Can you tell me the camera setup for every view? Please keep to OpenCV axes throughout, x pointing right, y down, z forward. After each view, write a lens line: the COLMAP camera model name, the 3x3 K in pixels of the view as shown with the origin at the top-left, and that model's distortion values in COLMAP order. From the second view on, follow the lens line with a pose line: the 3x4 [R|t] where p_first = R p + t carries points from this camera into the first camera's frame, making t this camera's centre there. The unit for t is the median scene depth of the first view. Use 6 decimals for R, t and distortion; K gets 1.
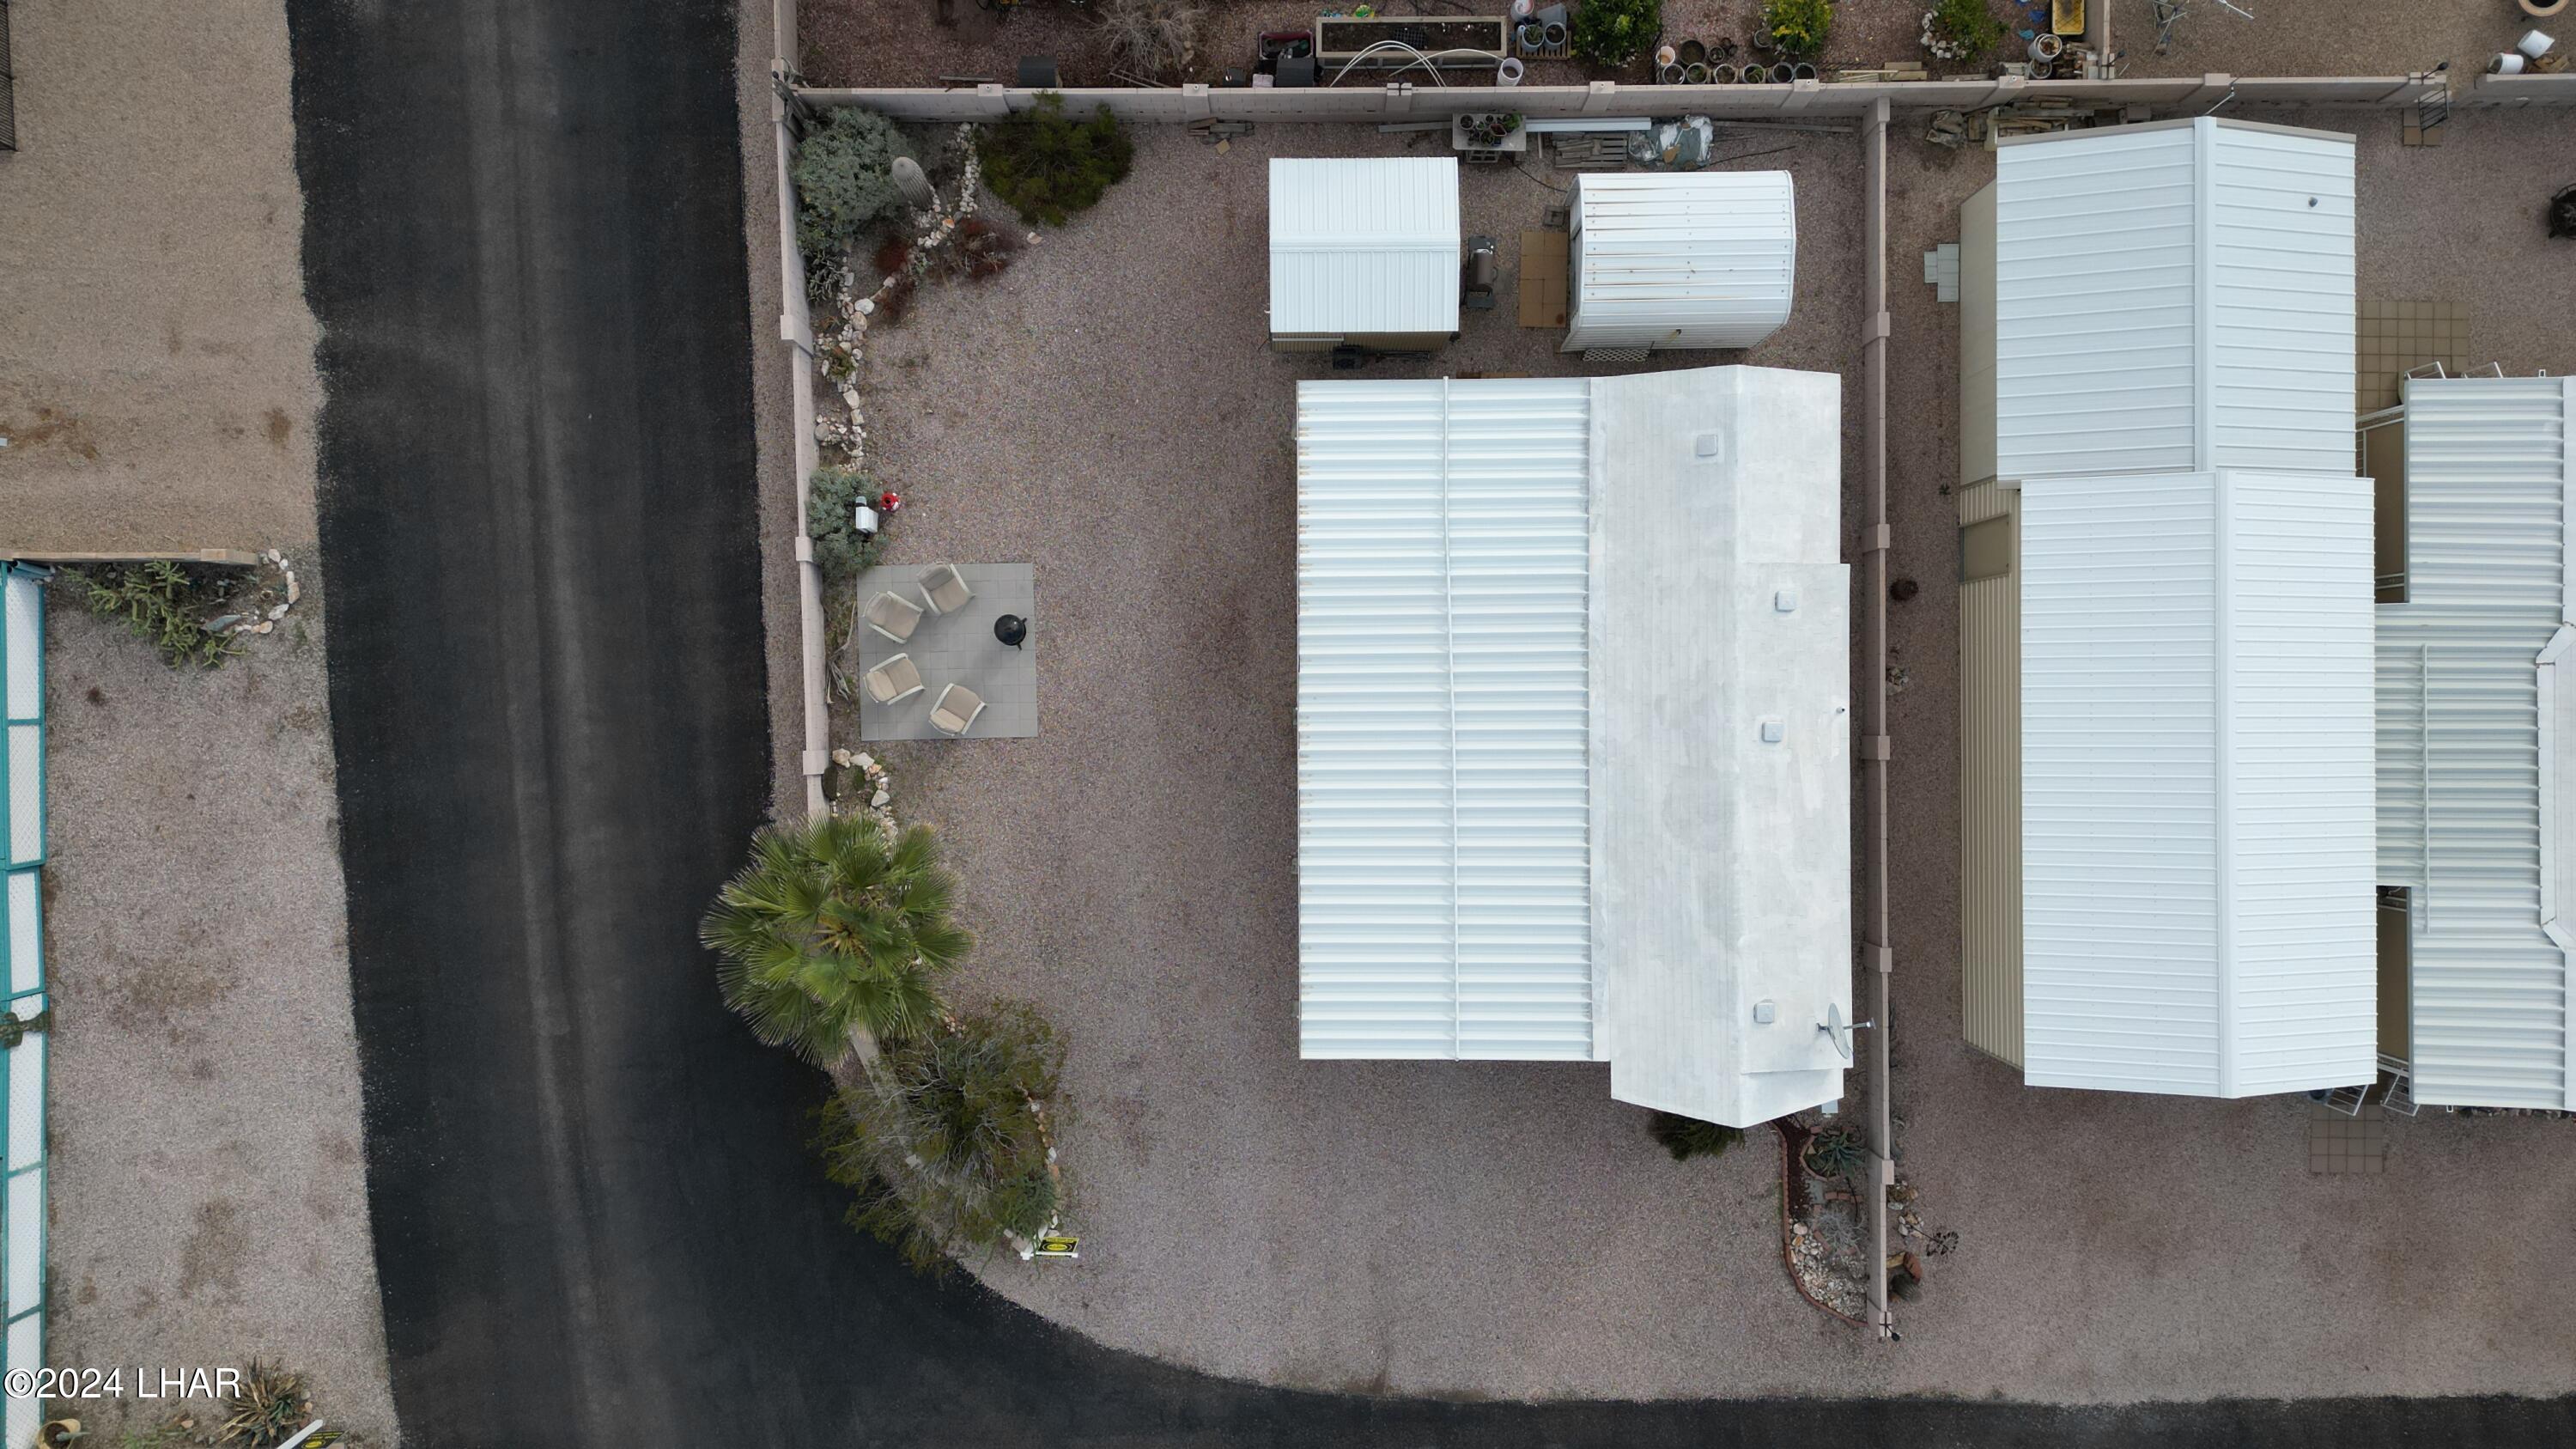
lens RADIAL K [[1788.8, 0, 1303.5], [0, 1788.8, 718.2], [0, 0, 1]] dist [0.076056, -0.075065]
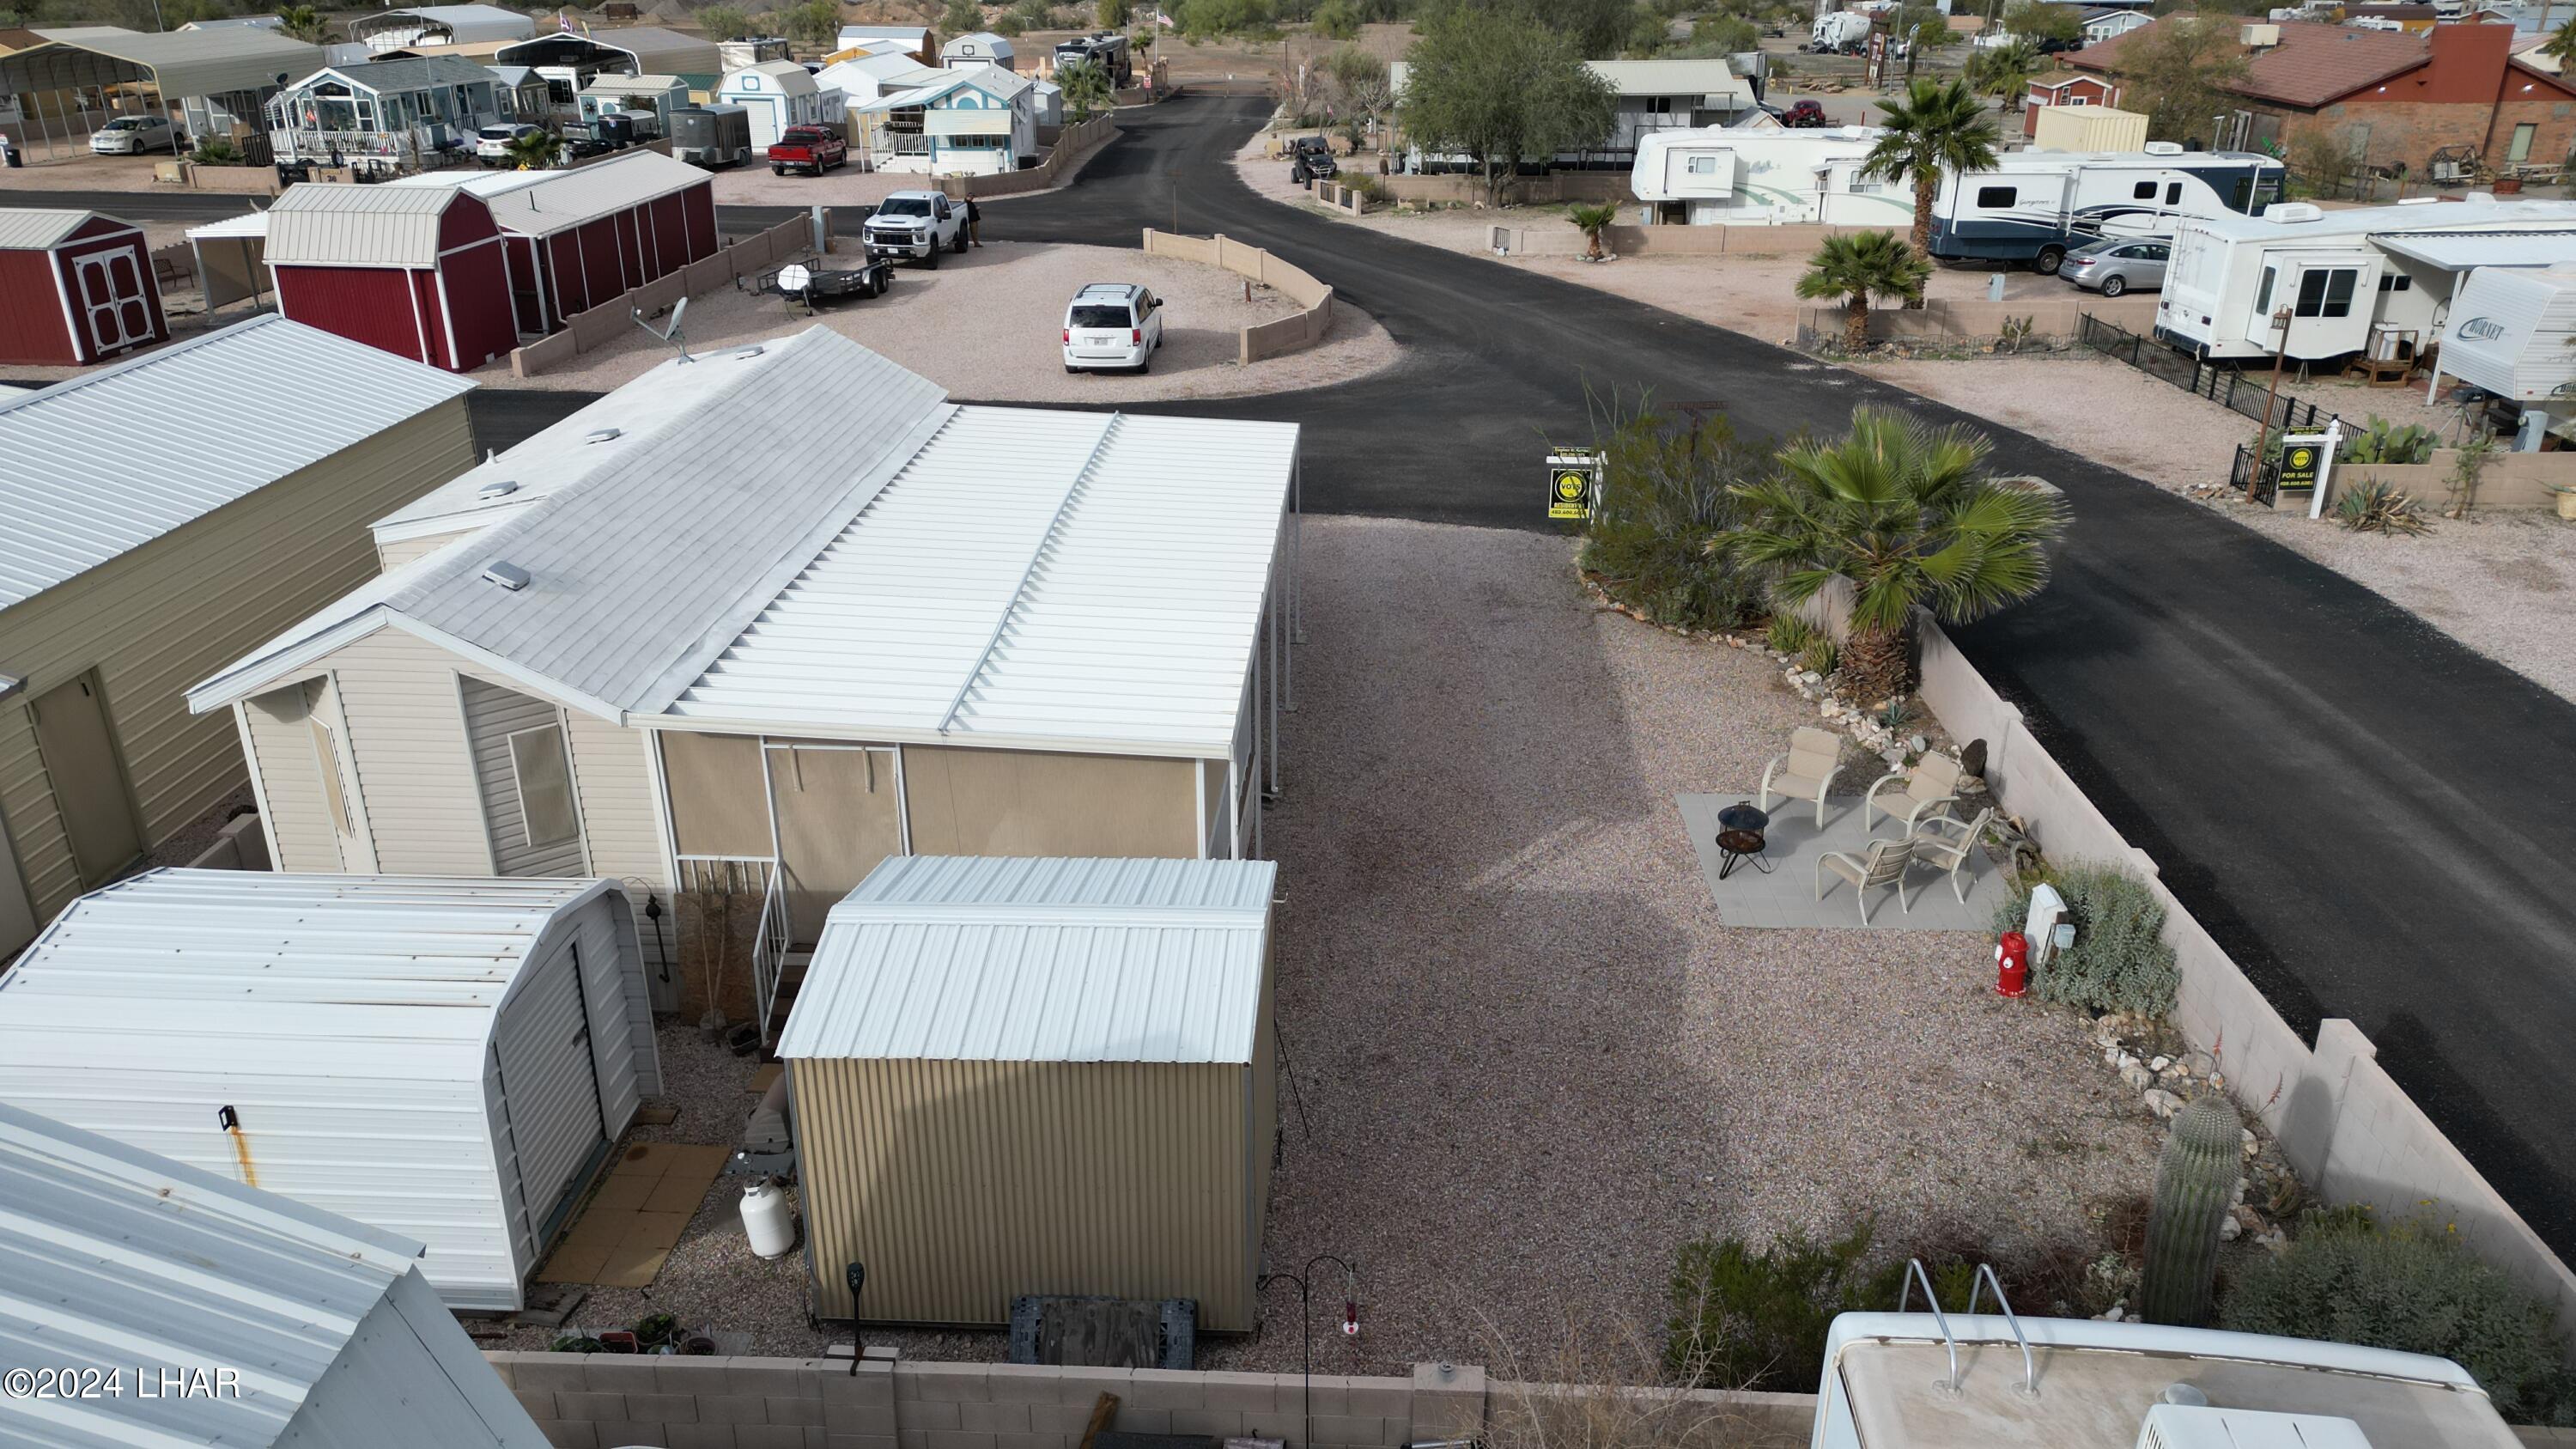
lens RADIAL K [[1790.4, 0, 1304.7], [0, 1790.4, 713.6], [0, 0, 1]] dist [0.085817, -0.087688]
pose [[-0.998583, -0.029441, 0.044331, -0.042187], [0.052307, -0.389619, 0.919490, -0.589520], [-0.009798, 0.920506, 0.390606, 0.718087]]
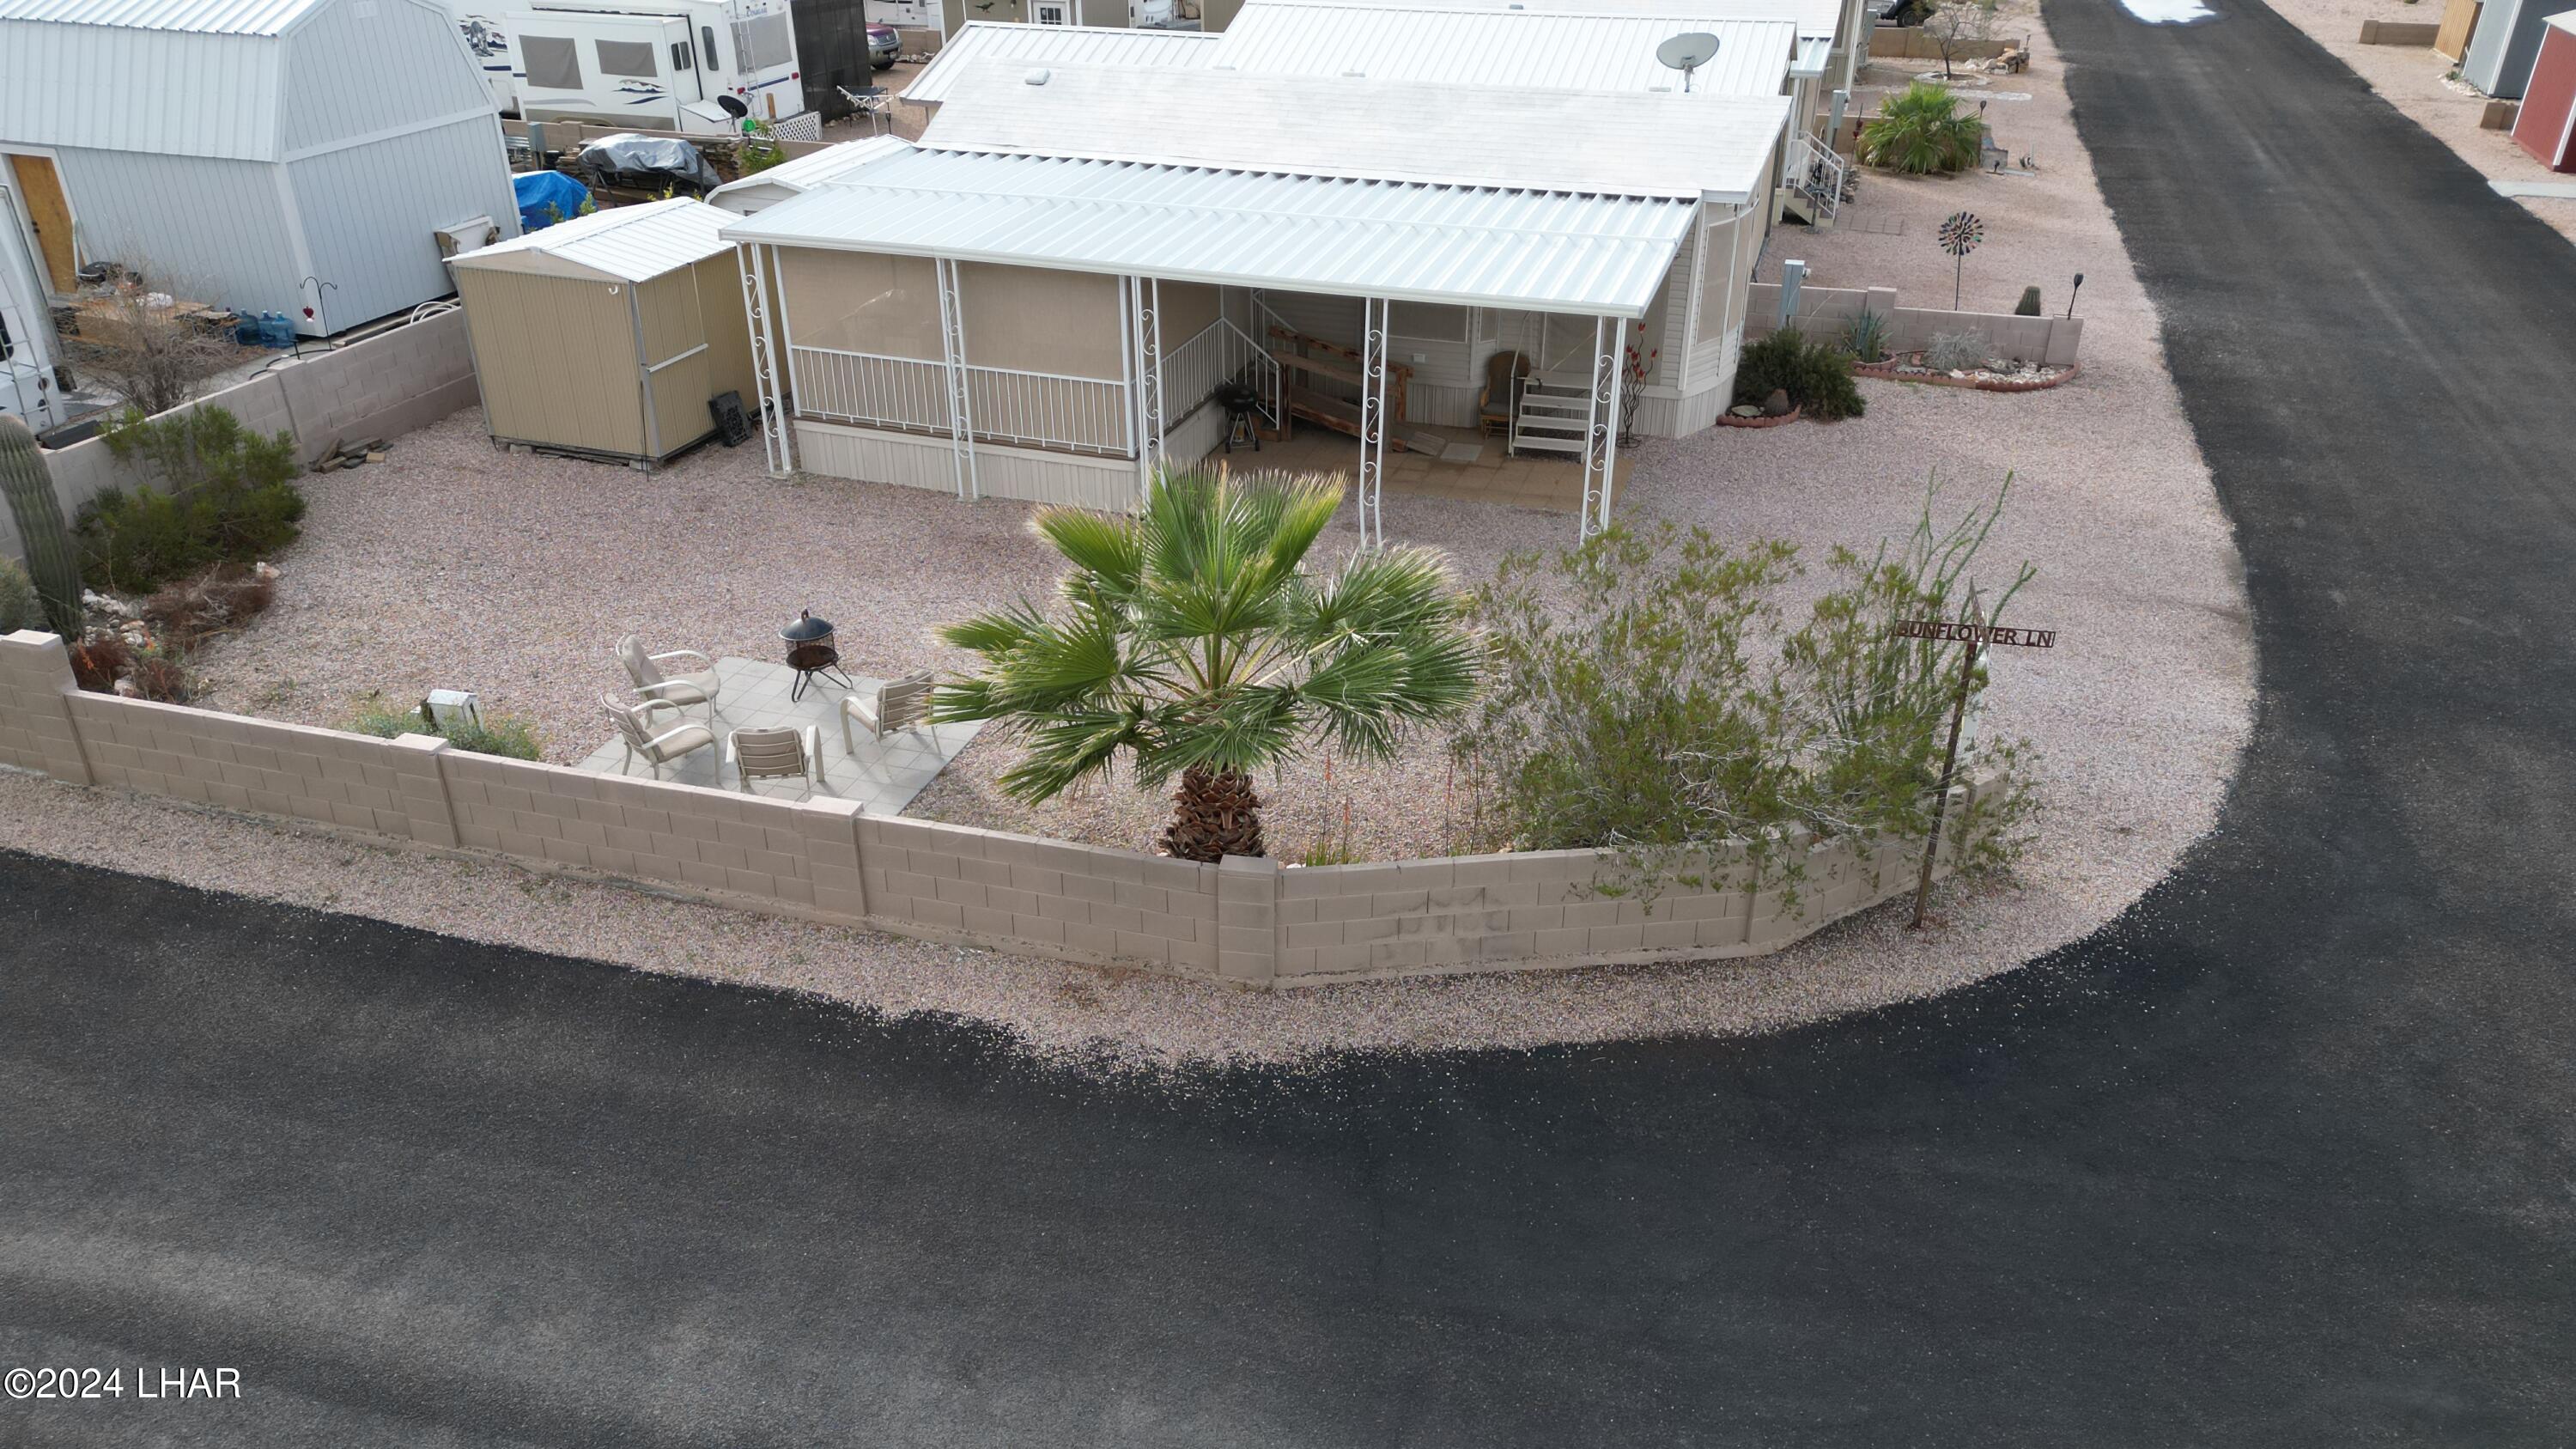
lens RADIAL K [[1788.8, 0, 1303.5], [0, 1788.8, 718.2], [0, 0, 1]] dist [0.076056, -0.075065]
pose [[0.306120, -0.448465, 0.839744, -0.583094], [0.951993, 0.144617, -0.269806, 0.243681], [-0.000443, 0.882023, 0.471206, 0.748673]]
